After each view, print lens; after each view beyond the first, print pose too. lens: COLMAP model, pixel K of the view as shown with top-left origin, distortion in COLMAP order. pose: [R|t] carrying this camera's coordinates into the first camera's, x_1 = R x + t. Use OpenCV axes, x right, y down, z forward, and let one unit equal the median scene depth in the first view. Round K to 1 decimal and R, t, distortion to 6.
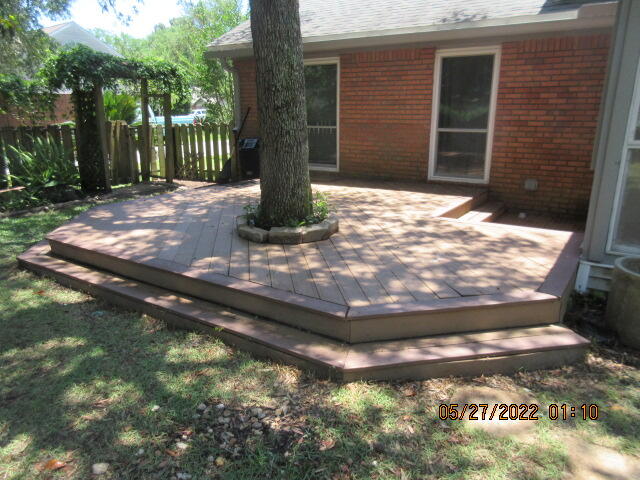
lens RADIAL K [[473.7, 0, 320.7], [0, 473.7, 238.5], [0, 0, 1]] dist [0.005263, 0.006614]
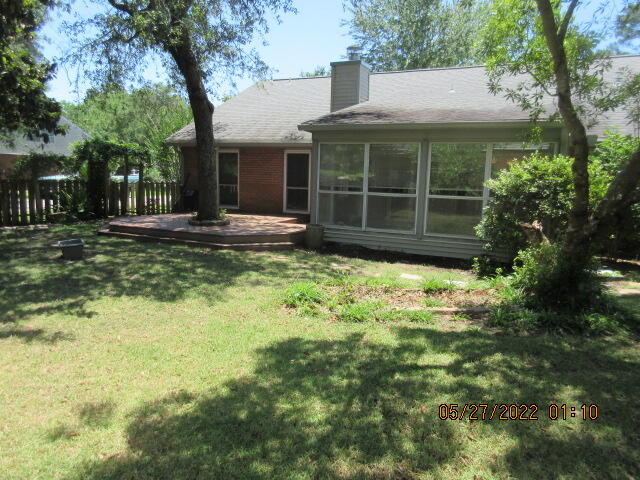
lens RADIAL K [[473.7, 0, 318.1], [0, 473.7, 240.8], [0, 0, 1]] dist [0.005263, 0.006614]
pose [[0.989141, 0.009203, 0.146681, 0.084251], [0.009100, 0.992287, -0.123624, 0.245208], [-0.146688, 0.123616, 0.981428, -0.967726]]
